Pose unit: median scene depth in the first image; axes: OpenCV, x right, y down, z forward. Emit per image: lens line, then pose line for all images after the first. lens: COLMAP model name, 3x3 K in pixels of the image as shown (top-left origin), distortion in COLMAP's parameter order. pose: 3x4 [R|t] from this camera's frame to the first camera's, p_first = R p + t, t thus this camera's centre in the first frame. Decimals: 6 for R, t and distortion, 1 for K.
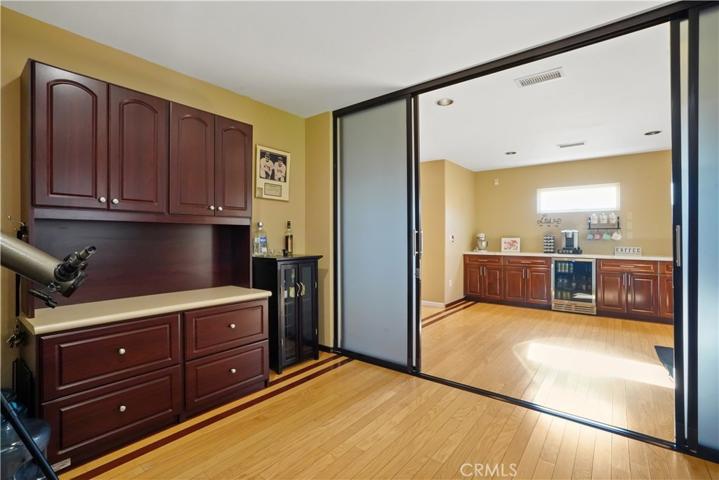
lens RADIAL K [[340.1, 0, 359.5], [0, 340.1, 240.0], [0, 0, 1]] dist [-0.001062, 0.000118]
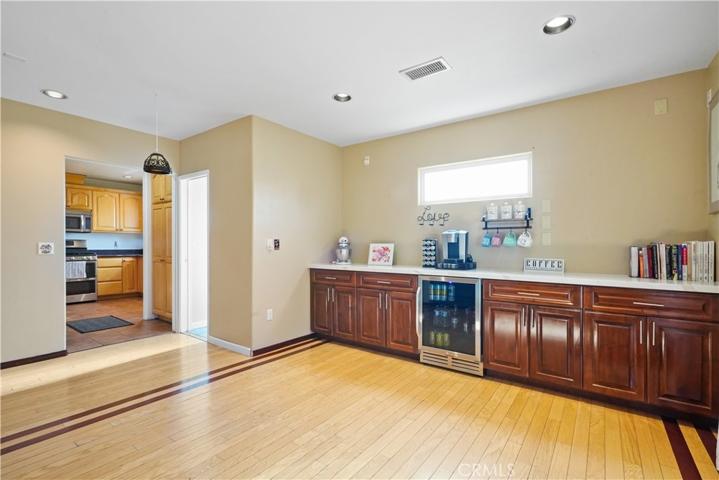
lens RADIAL K [[329.1, 0, 358.1], [0, 329.1, 249.1], [0, 0, 1]] dist [-0.003431, -0.000096]
pose [[0.999990, 0.004104, -0.002013, 0.450896], [-0.004100, 0.999990, 0.001770, 0.004179], [0.002020, -0.001762, 0.999996, 0.410801]]
